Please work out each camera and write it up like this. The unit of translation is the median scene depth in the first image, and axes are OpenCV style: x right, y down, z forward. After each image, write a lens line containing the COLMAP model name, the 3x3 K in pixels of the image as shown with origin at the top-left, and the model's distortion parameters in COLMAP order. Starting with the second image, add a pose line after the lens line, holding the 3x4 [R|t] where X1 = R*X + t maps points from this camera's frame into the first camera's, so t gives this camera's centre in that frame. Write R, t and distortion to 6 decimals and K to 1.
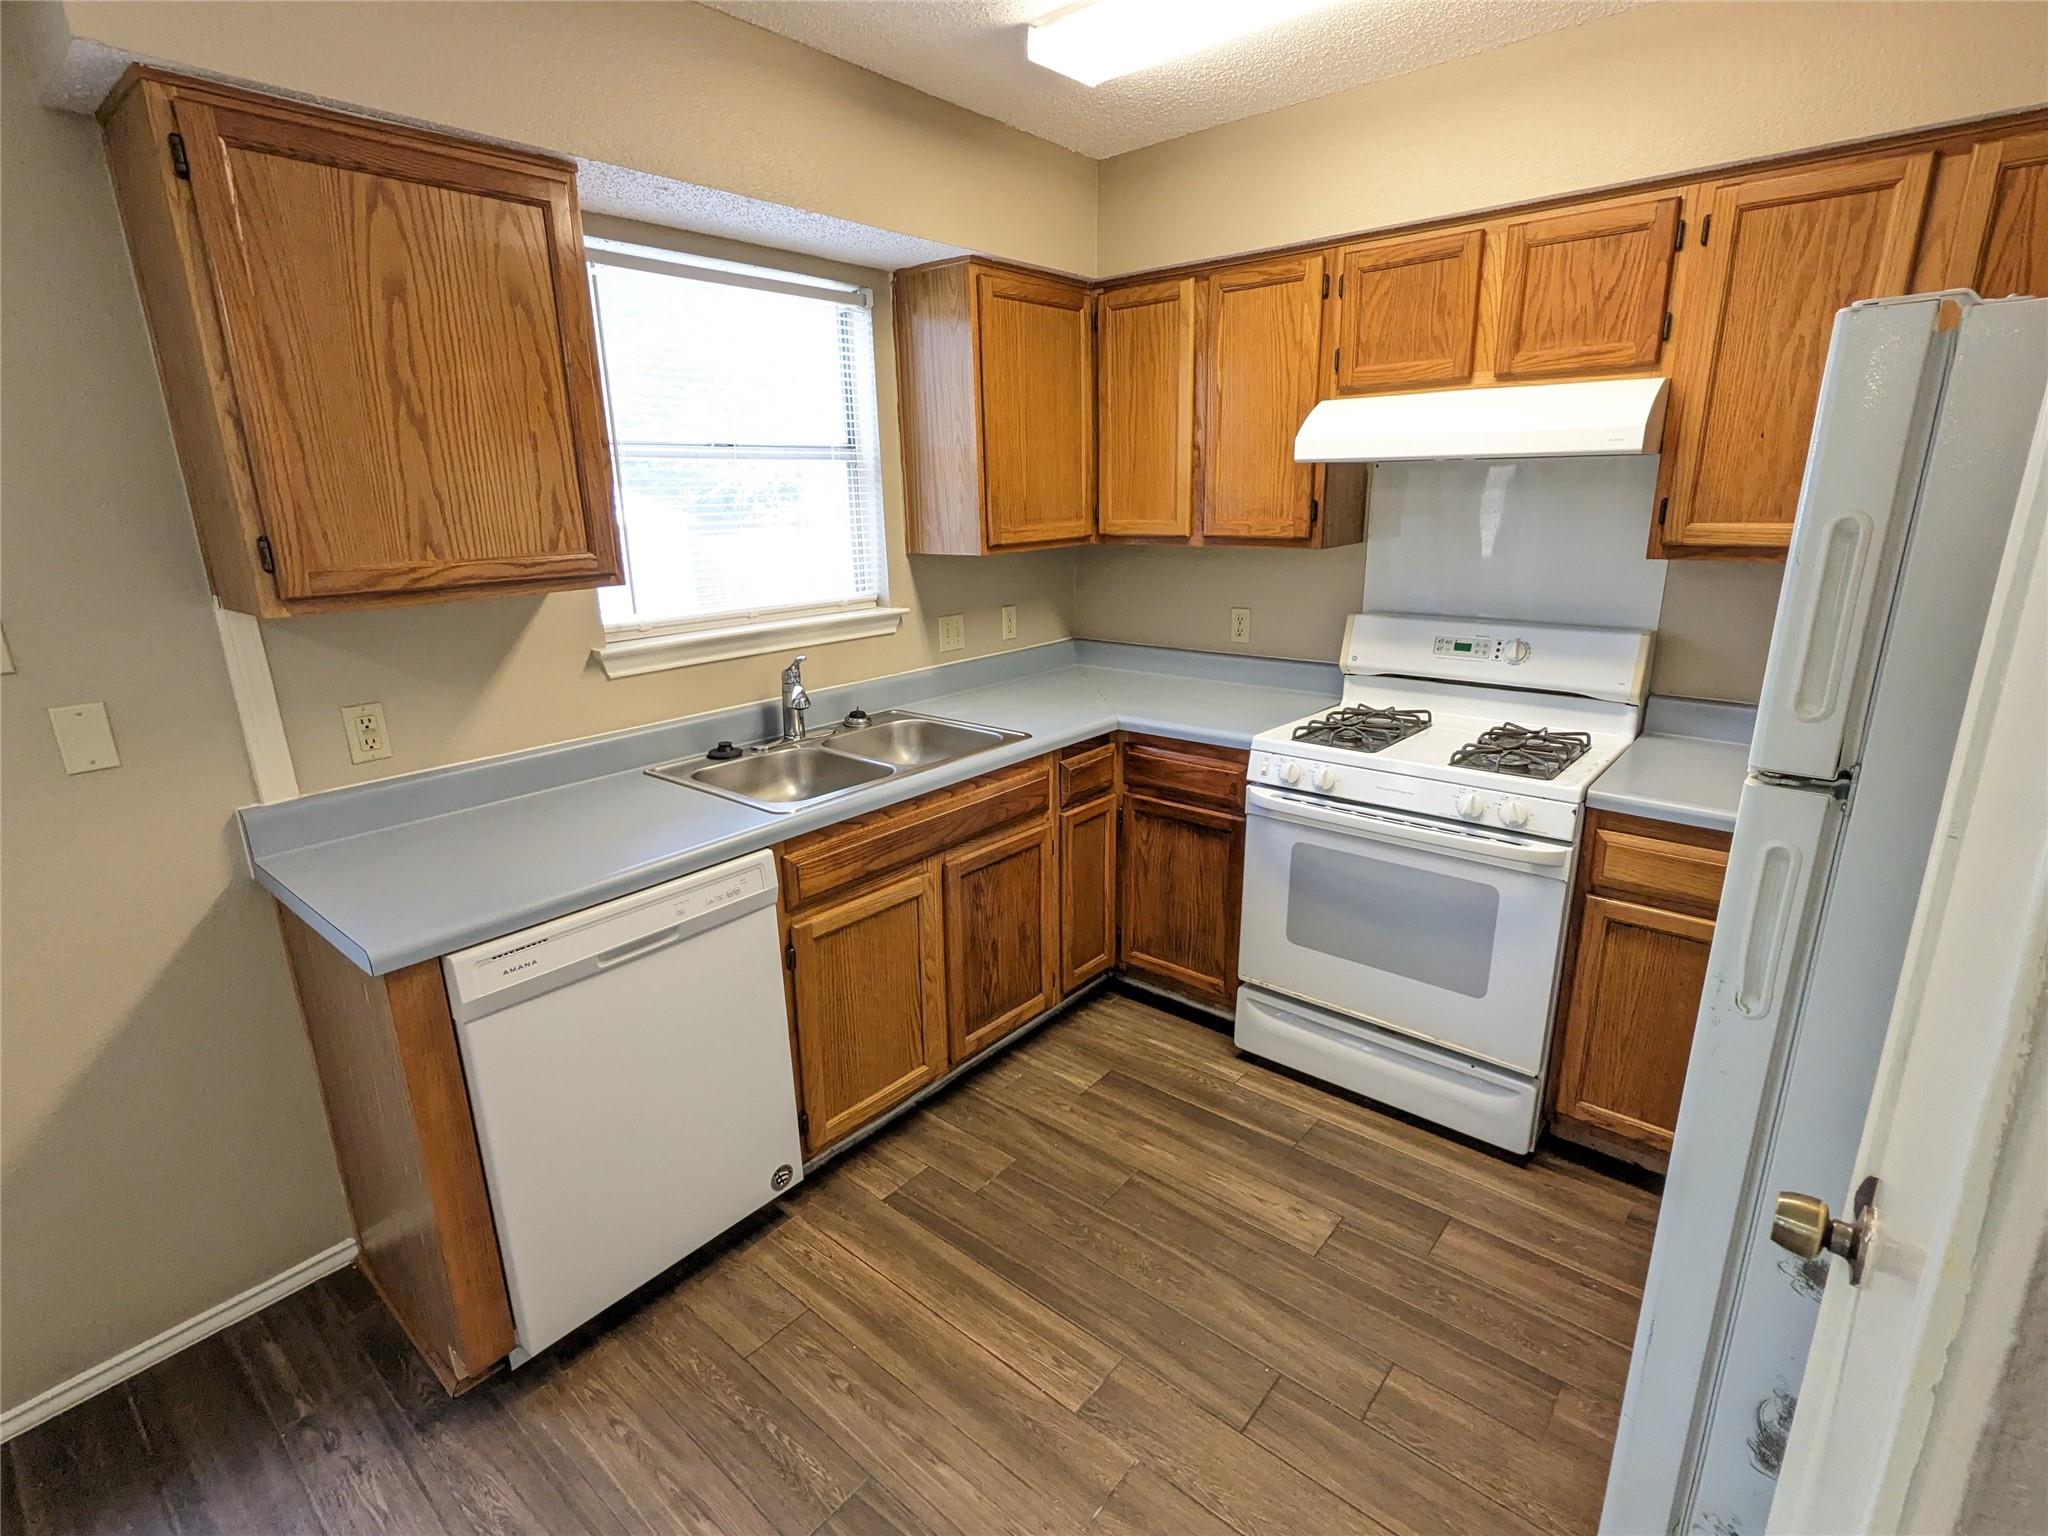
lens RADIAL K [[989.0, 0, 1024.0], [0, 989.0, 768.0], [0, 0, 1]] dist [0.000477, 0.000926]
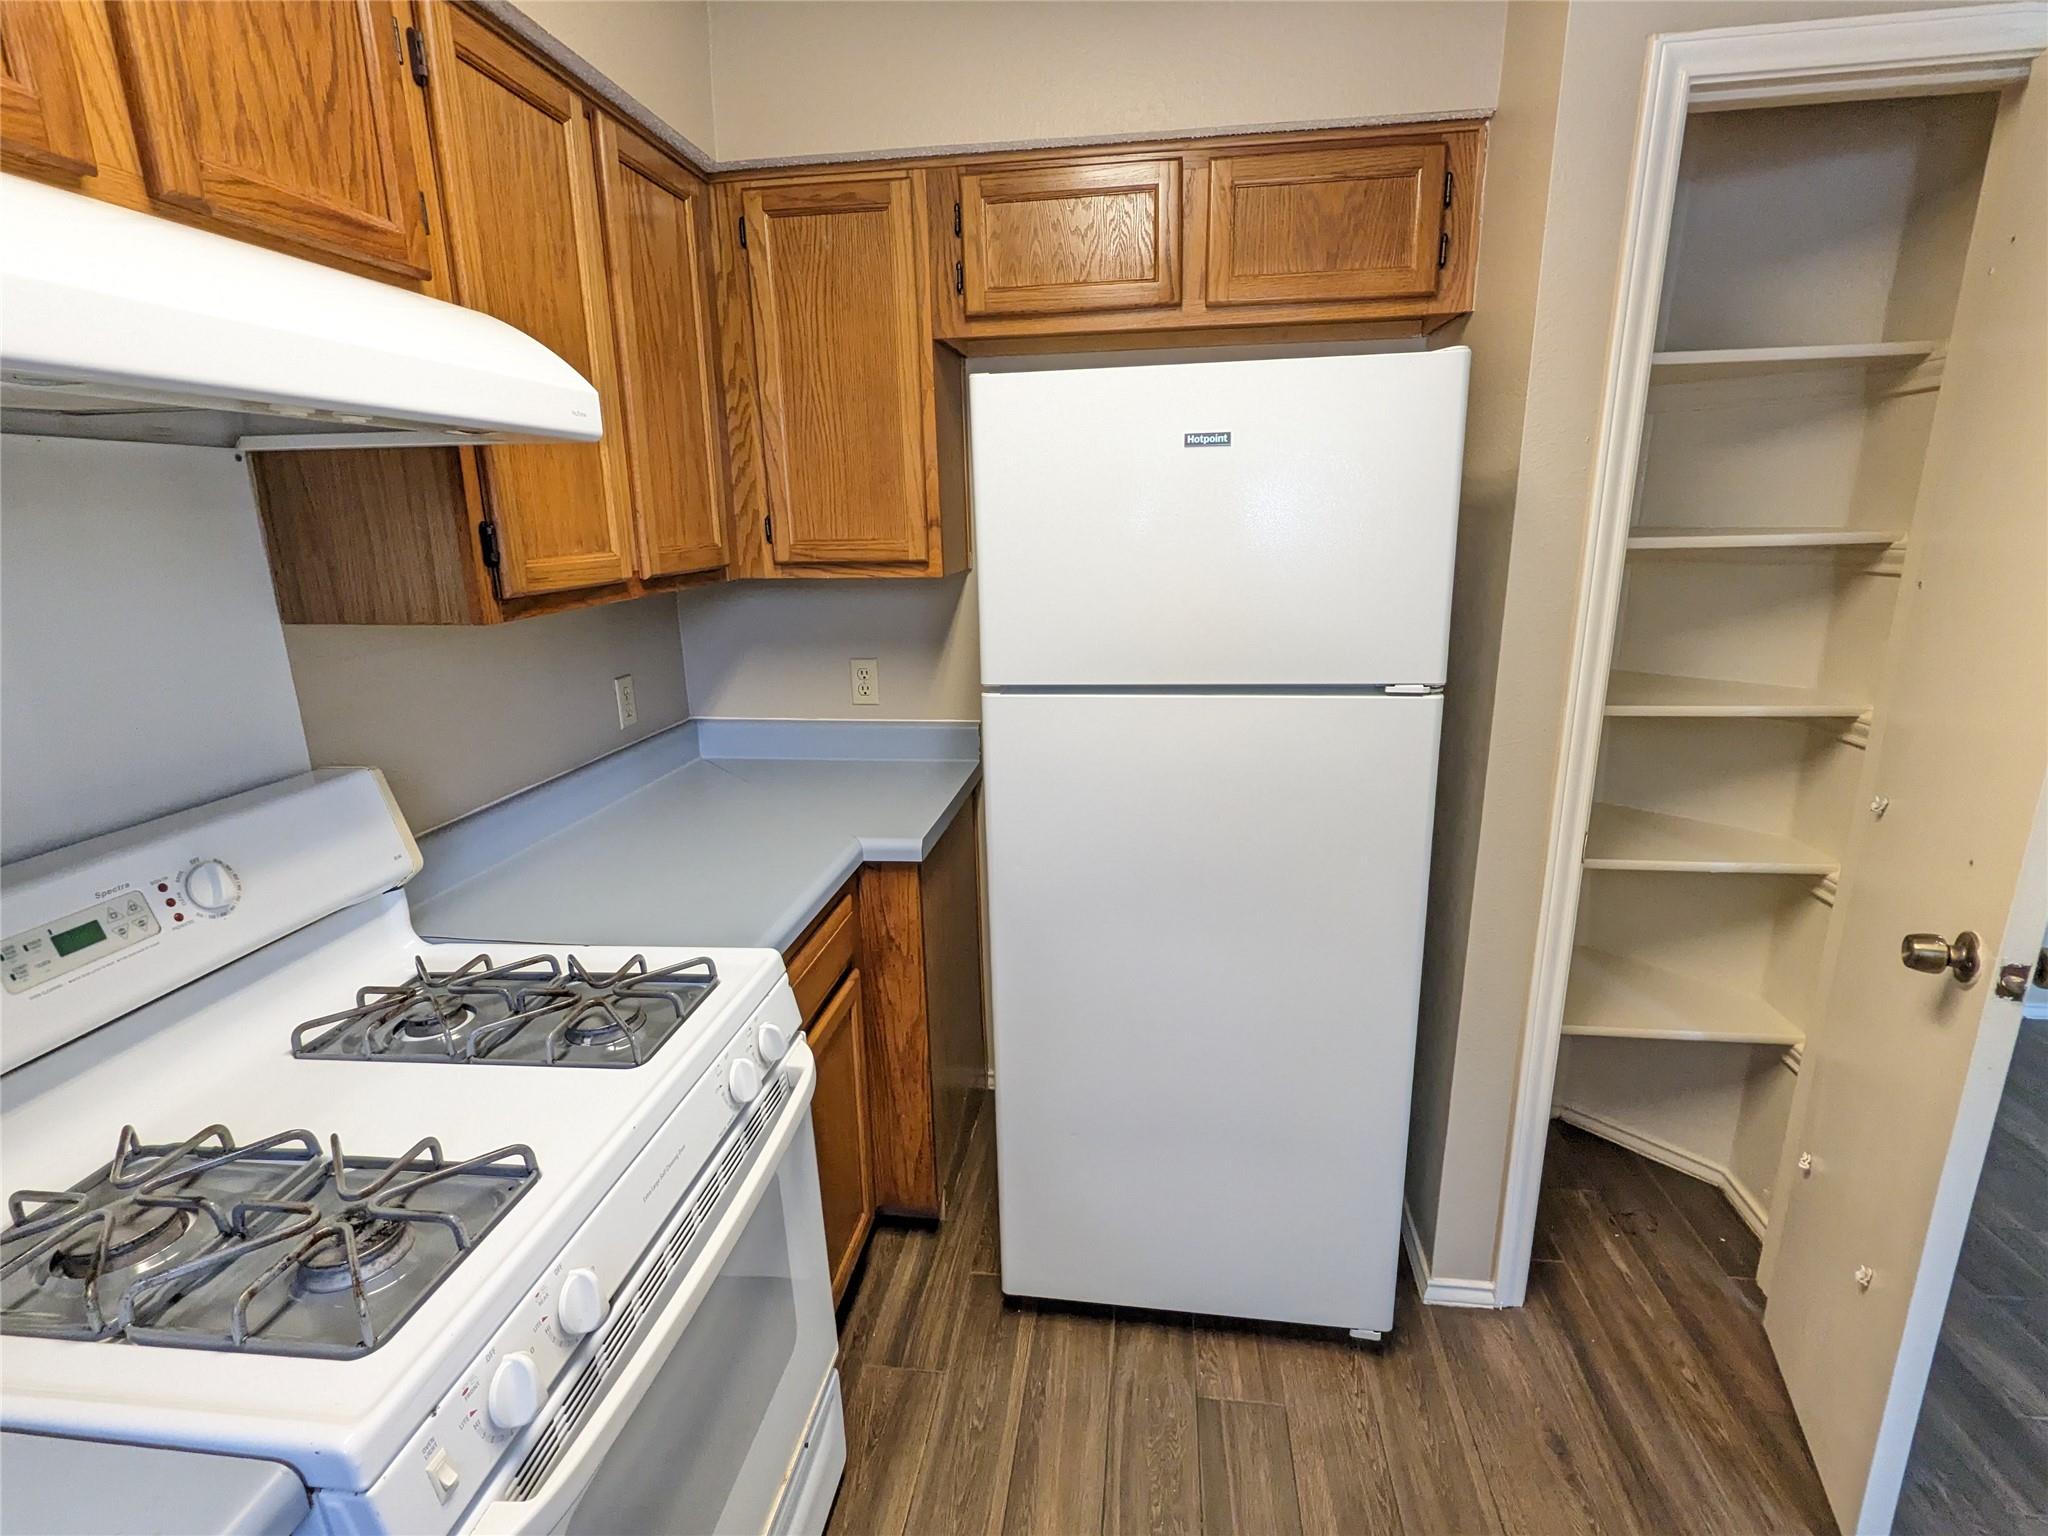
lens RADIAL K [[997.7, 0, 1024.3], [0, 997.7, 772.2], [0, 0, 1]] dist [-0.000217, 0.000038]
pose [[-0.542080, -0.185228, 0.819658, -0.040152], [0.258348, 0.891429, 0.372305, -0.242883], [-0.799628, 0.413576, -0.435373, 0.928479]]
